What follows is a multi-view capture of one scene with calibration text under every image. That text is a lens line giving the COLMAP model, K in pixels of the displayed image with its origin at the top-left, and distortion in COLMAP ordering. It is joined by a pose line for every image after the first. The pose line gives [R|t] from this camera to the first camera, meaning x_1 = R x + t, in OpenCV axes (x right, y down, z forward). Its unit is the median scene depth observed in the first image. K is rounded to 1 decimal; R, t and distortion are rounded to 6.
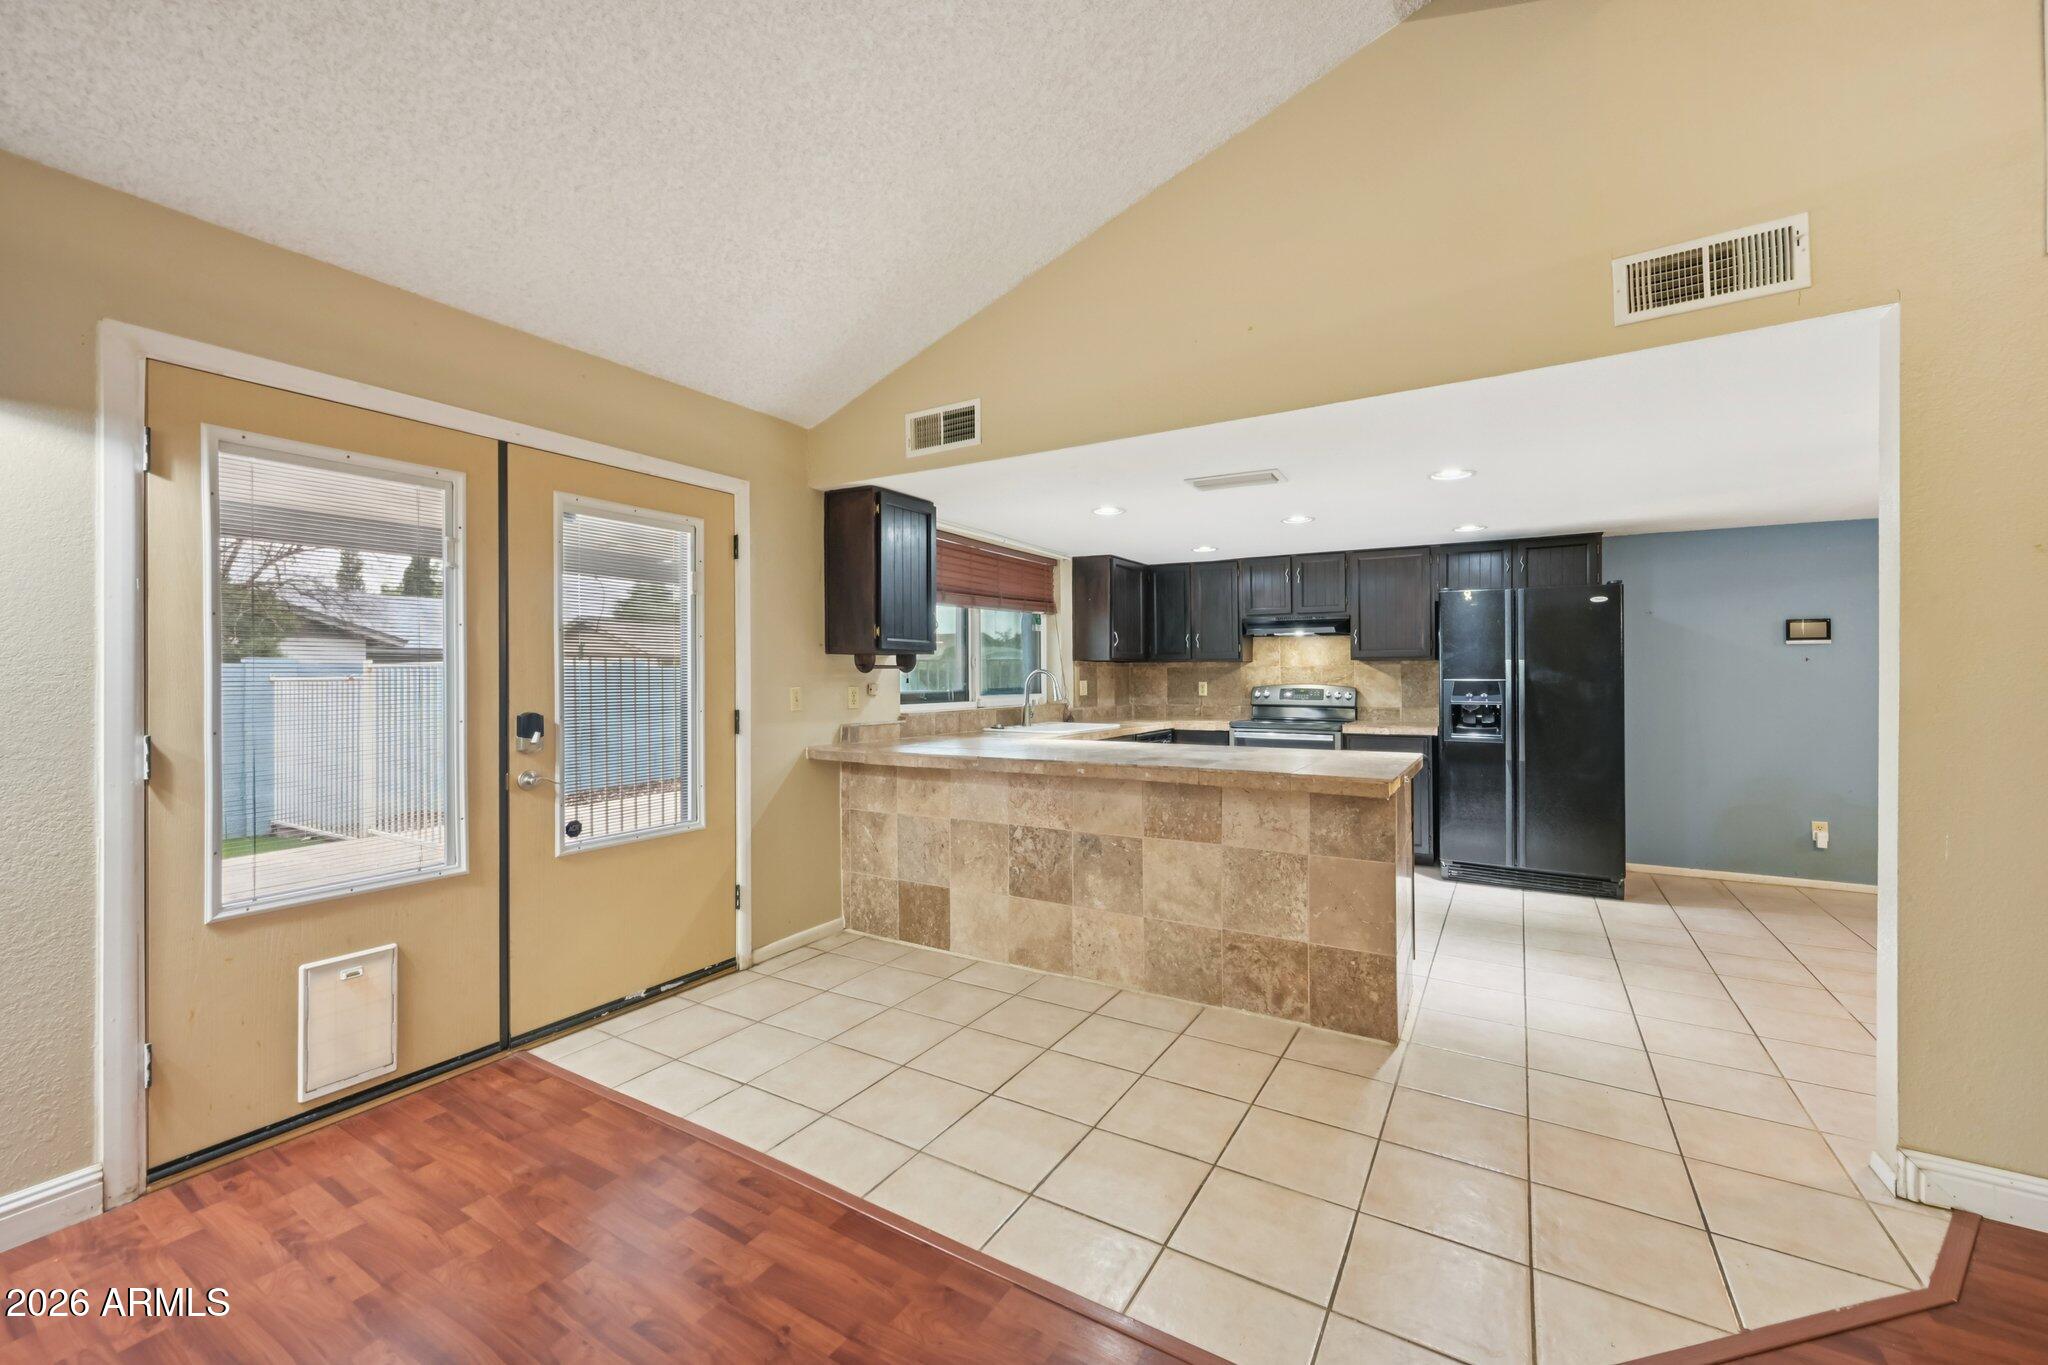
lens RADIAL K [[811.0, 0, 1021.1], [0, 811.0, 672.2], [0, 0, 1]] dist [0.001502, -0.000047]
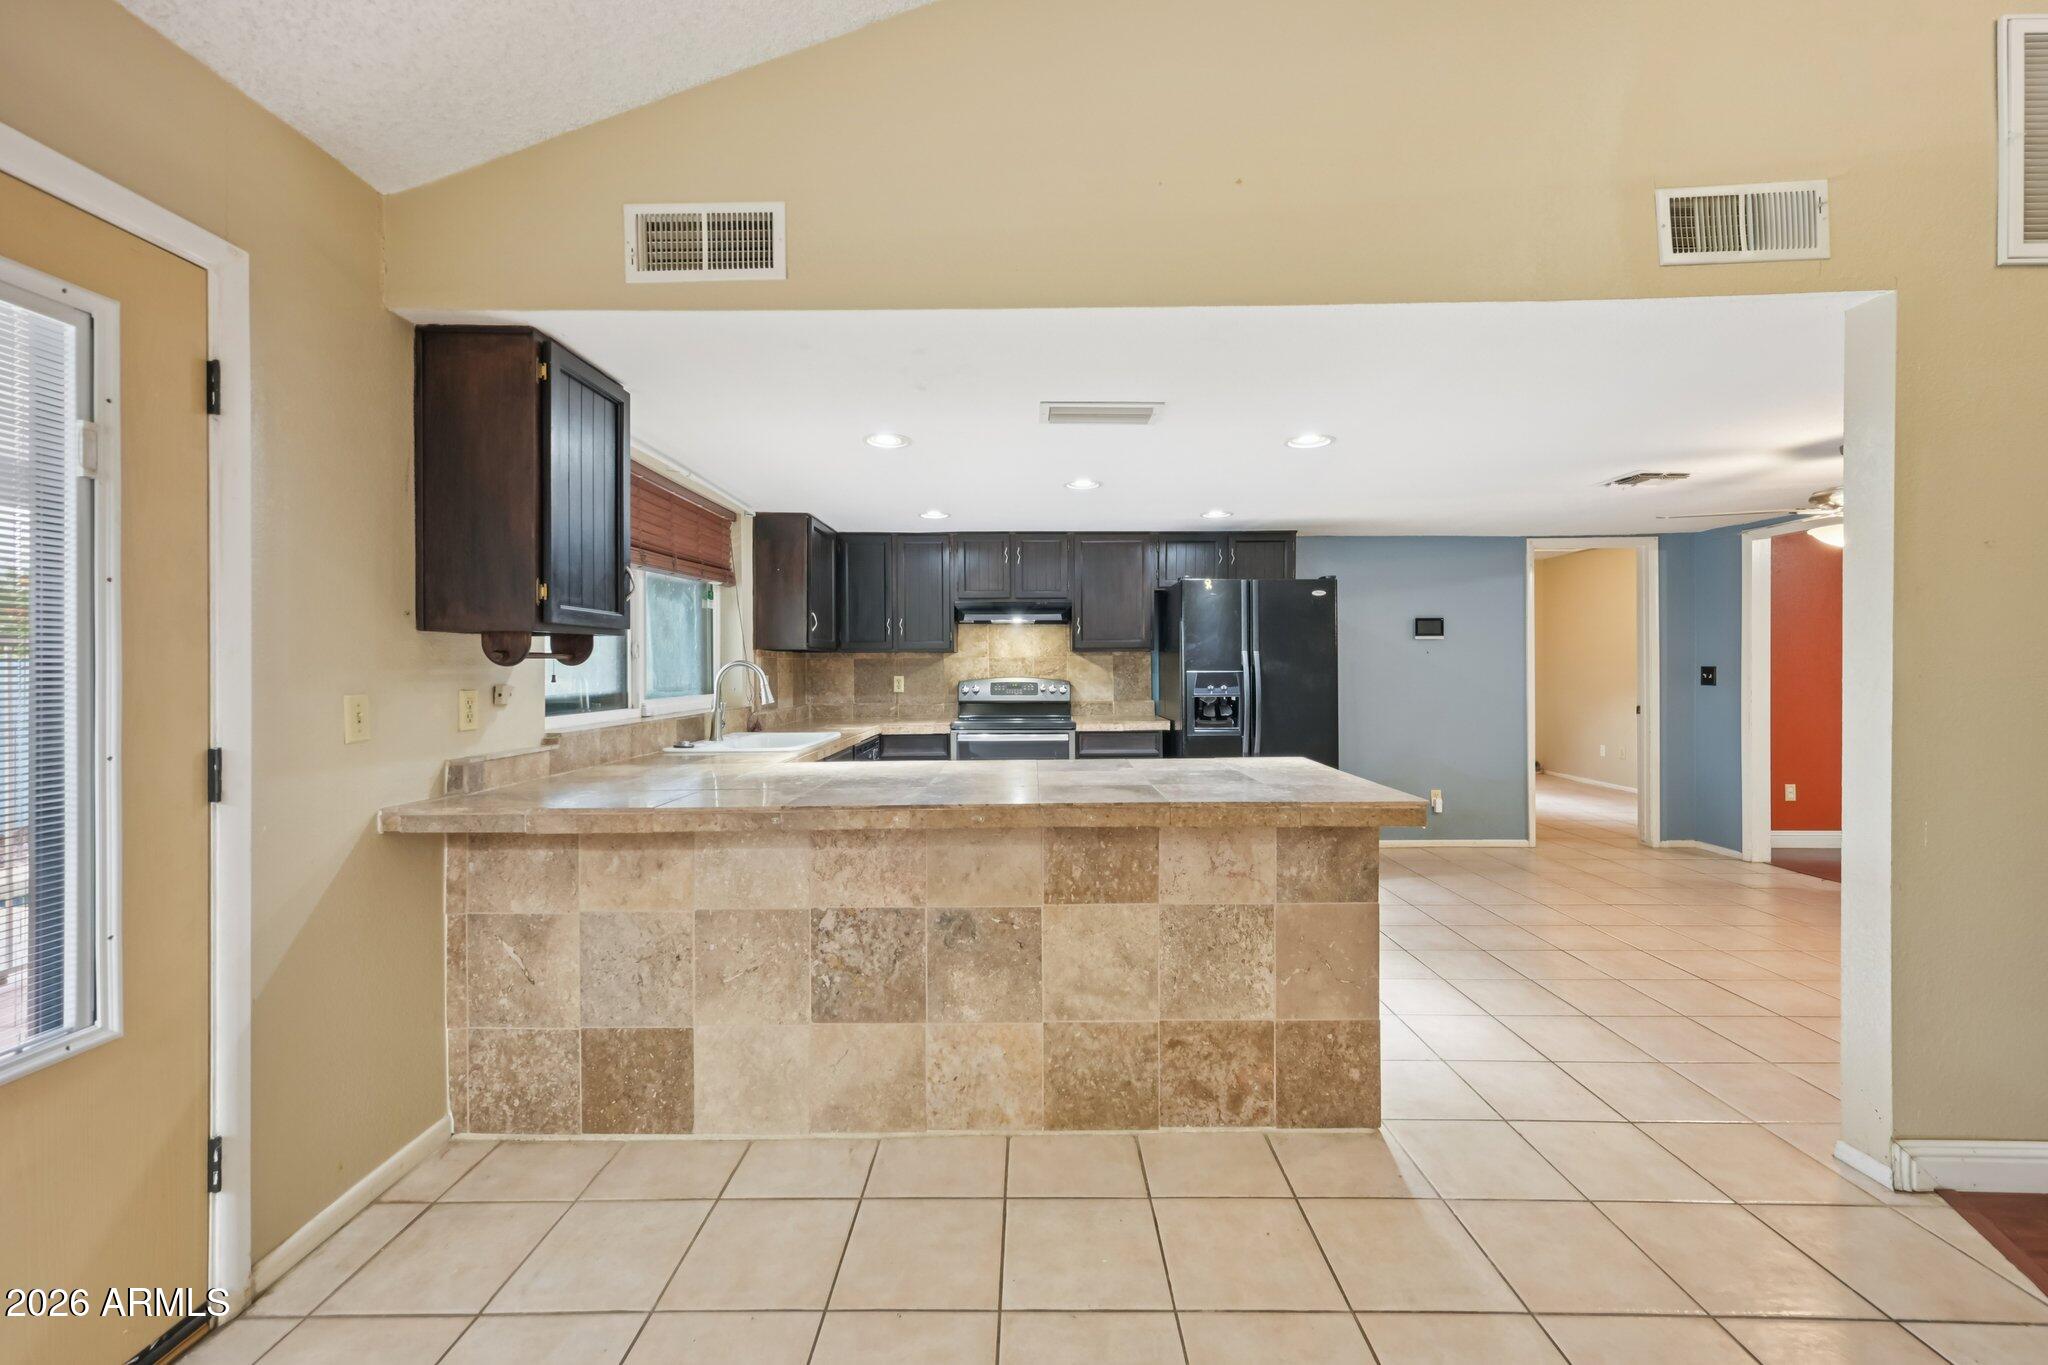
lens RADIAL K [[824.9, 0, 1021.9], [0, 824.9, 662.5], [0, 0, 1]] dist [0.006198, 0.000322]
pose [[0.860067, -0.000753, 0.510181, -0.193410], [0.002219, 0.999995, -0.002265, 0.000414], [-0.510177, 0.003080, 0.860064, 0.361749]]
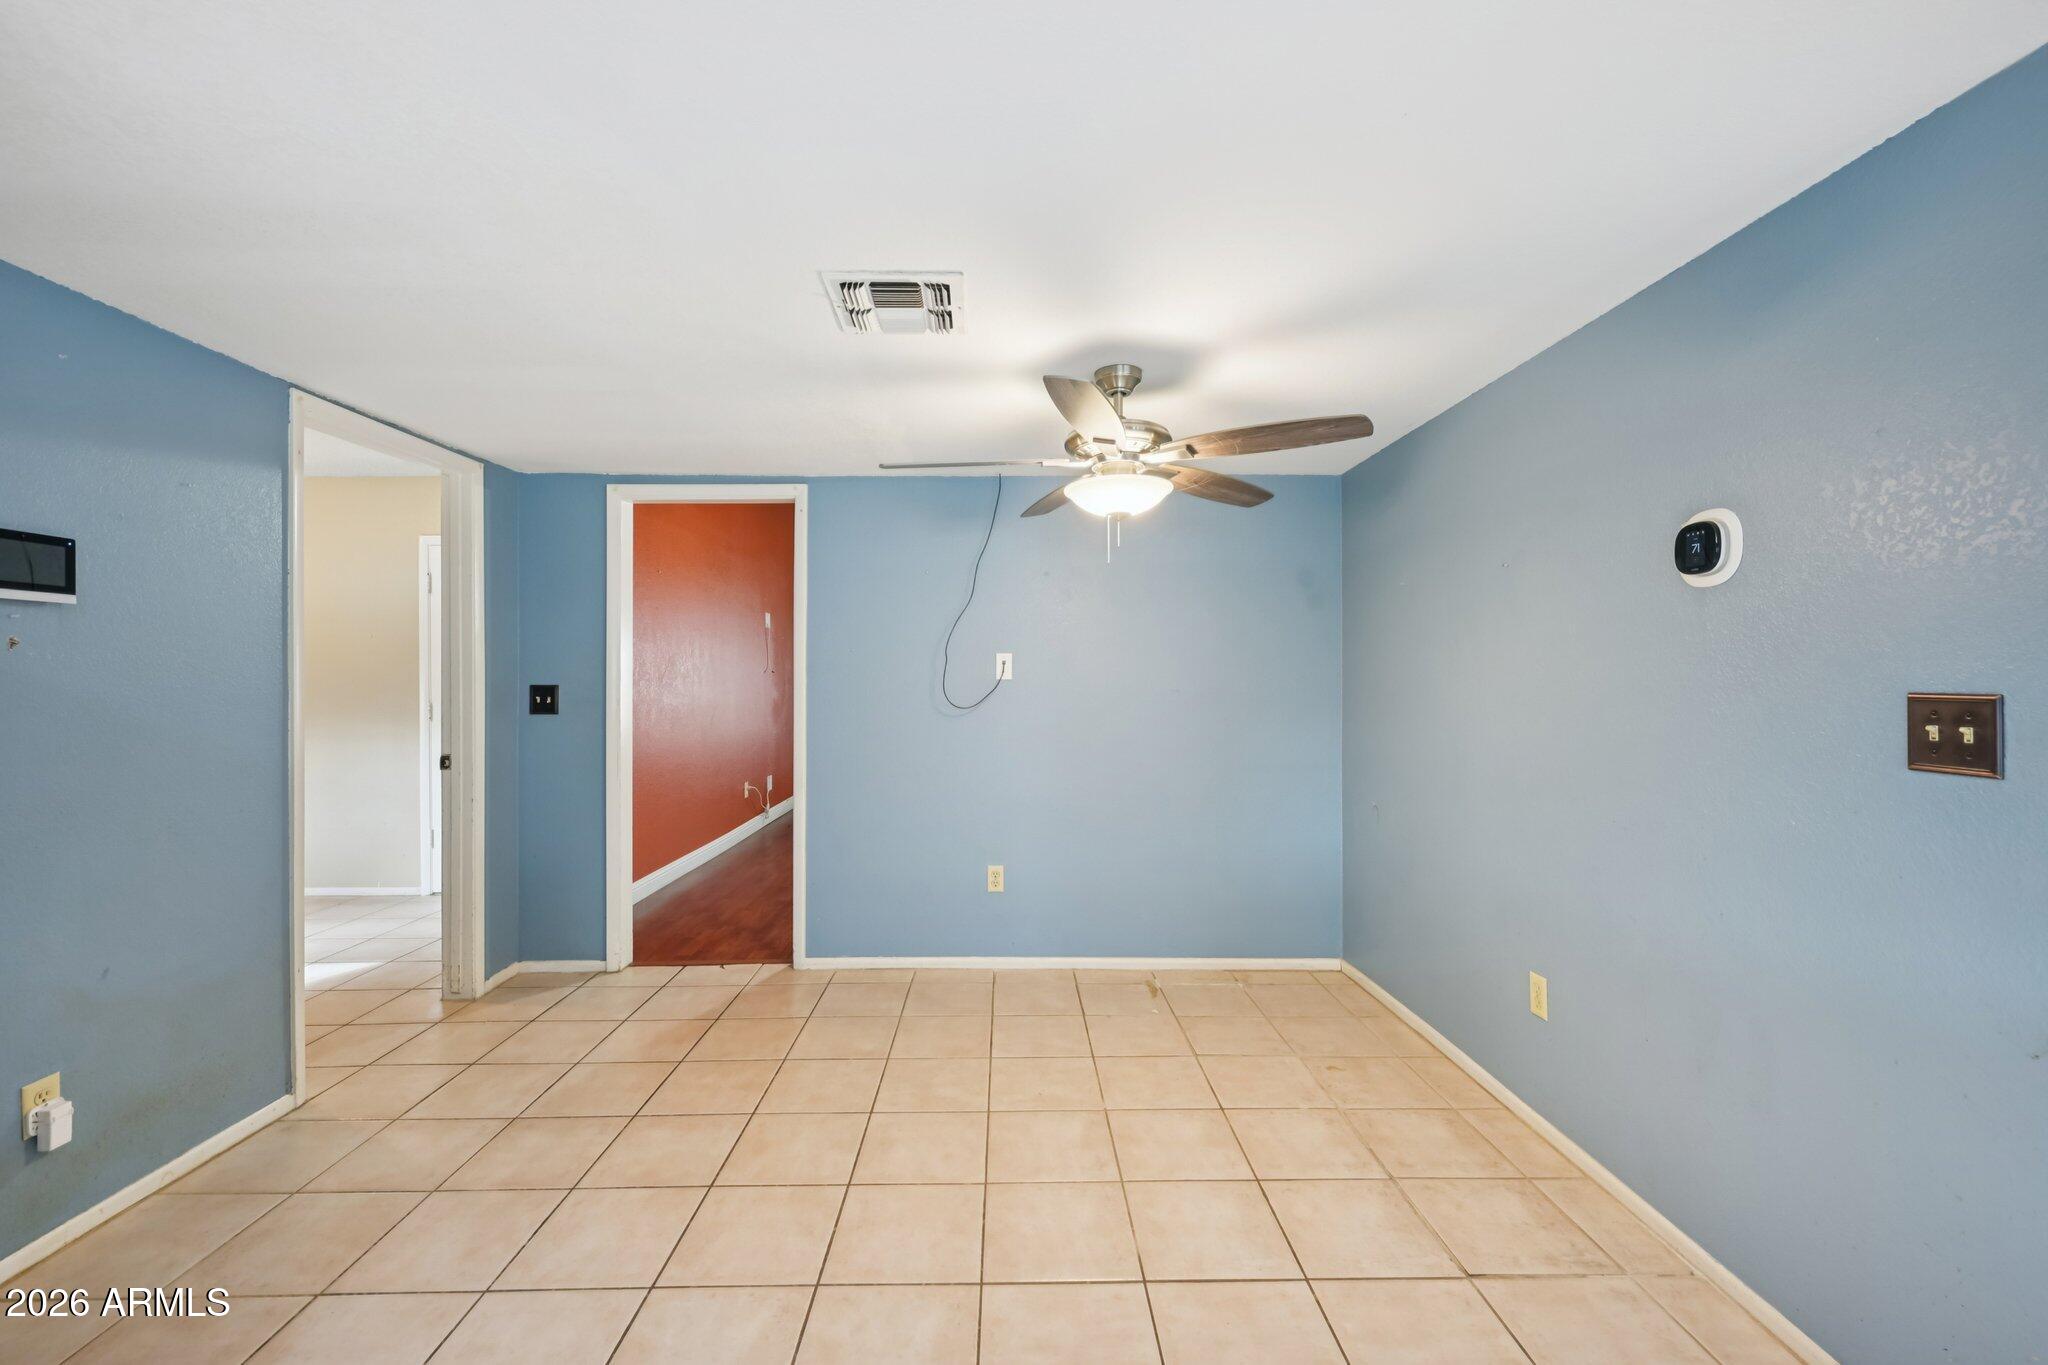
lens RADIAL K [[829.8, 0, 1024.0], [0, 829.8, 682.5], [0, 0, 1]] dist [0.001100, 0.000080]
pose [[-0.534552, -0.000237, 0.845136, 0.550478], [-0.002795, 0.999995, -0.001487, 0.004026], [-0.845131, -0.003156, -0.534550, 1.085307]]
